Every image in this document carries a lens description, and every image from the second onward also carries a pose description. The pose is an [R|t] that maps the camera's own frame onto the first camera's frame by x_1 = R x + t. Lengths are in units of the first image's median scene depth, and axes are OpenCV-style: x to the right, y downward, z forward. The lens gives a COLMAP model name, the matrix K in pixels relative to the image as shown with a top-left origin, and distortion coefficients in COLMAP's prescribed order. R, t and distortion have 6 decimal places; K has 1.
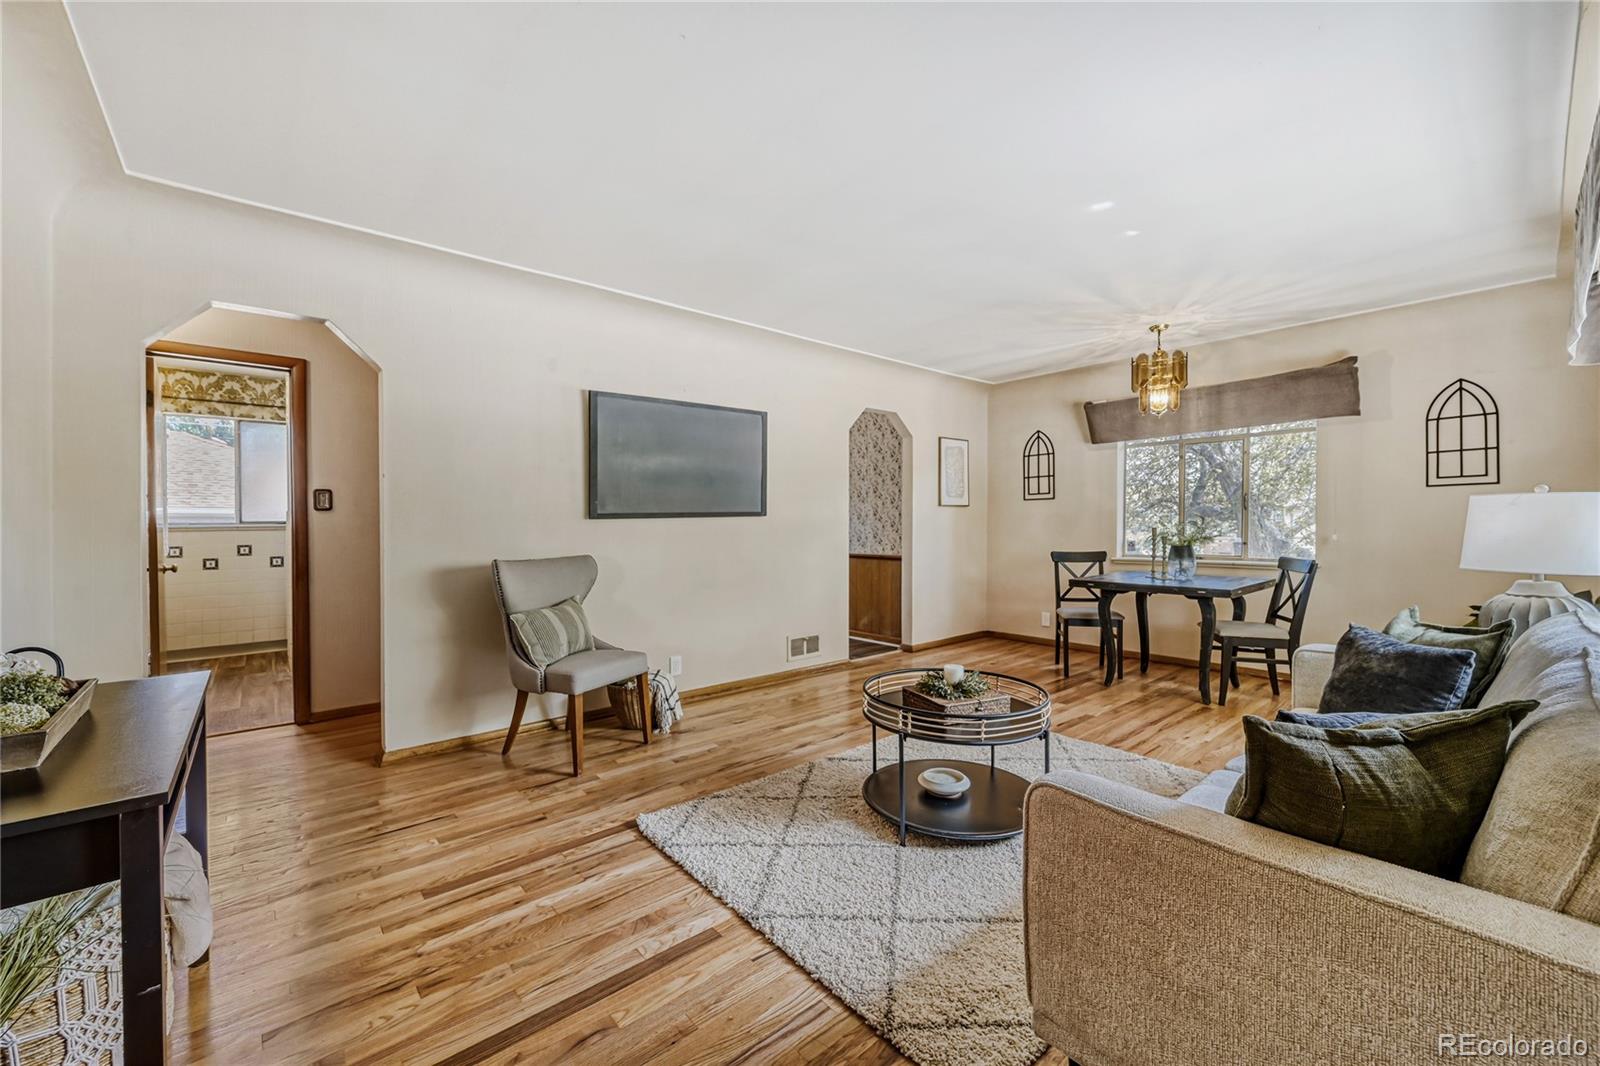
lens RADIAL K [[636.6, 0, 783.2], [0, 636.6, 523.1], [0, 0, 1]] dist [-0.000370, 0.000341]
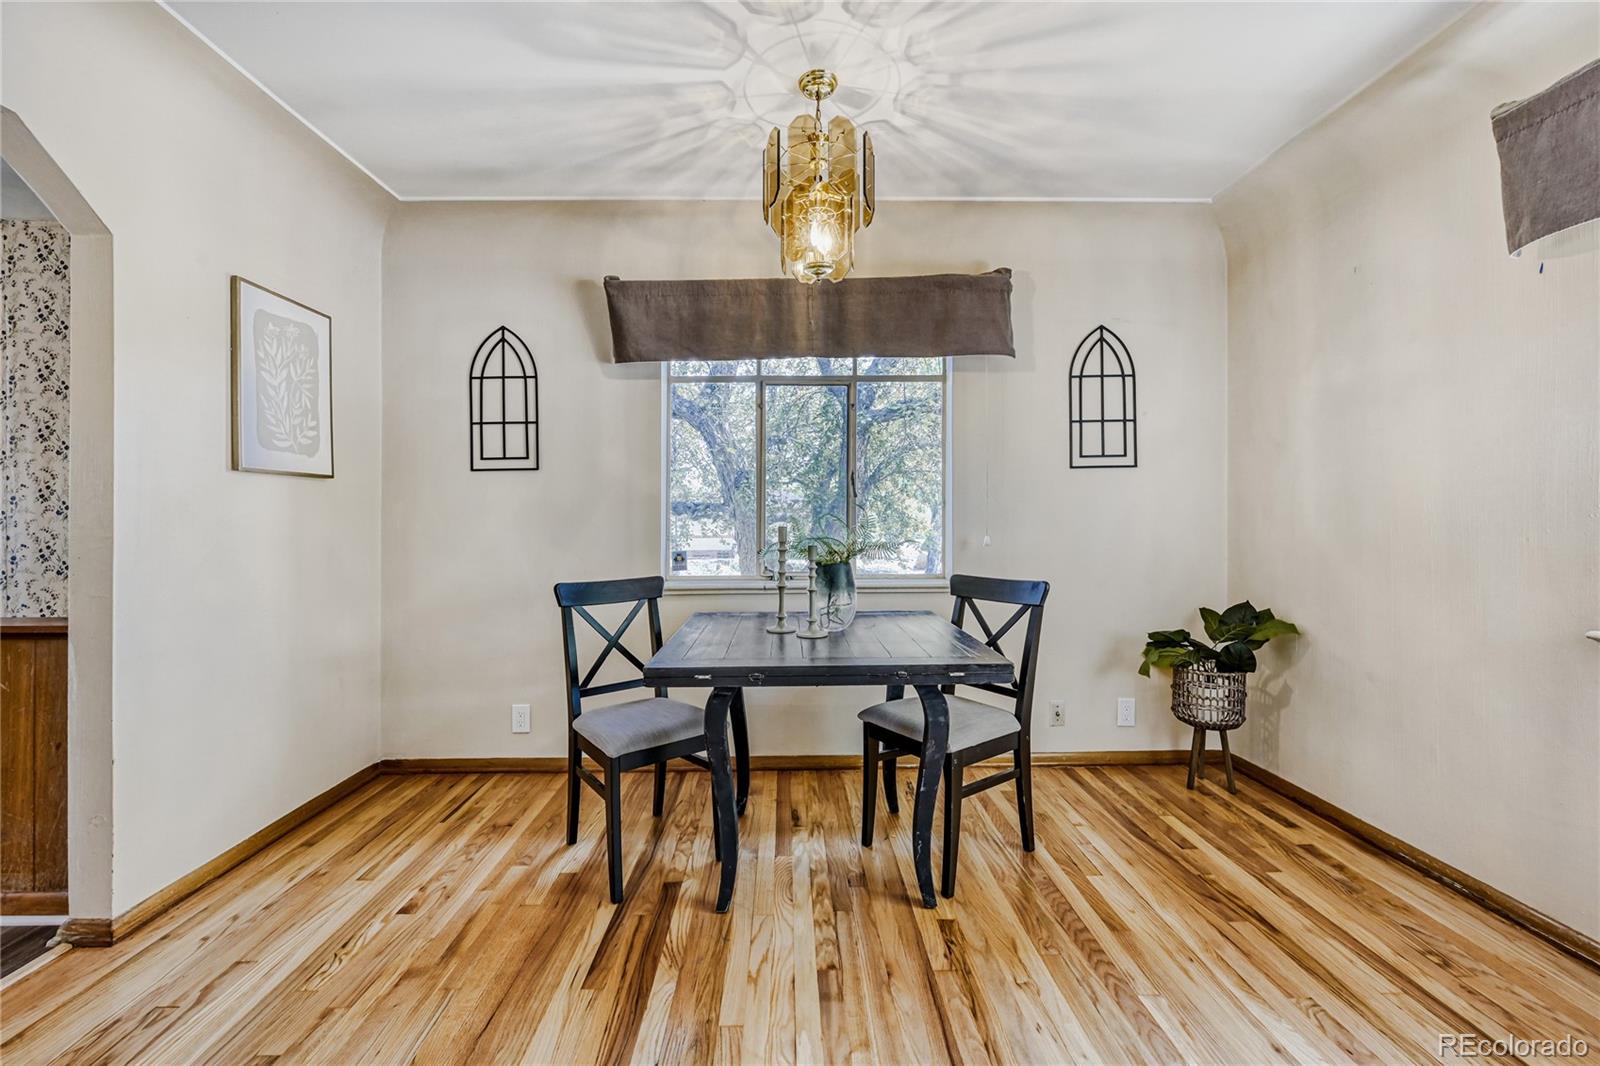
lens RADIAL K [[636.6, 0, 788.6], [0, 636.6, 520.8], [0, 0, 1]] dist [-0.000370, 0.000341]
pose [[0.626846, 0.000547, 0.779143, 0.186903], [0.002962, 0.999991, -0.003085, 0.003703], [-0.779138, 0.004242, 0.626838, 0.614312]]
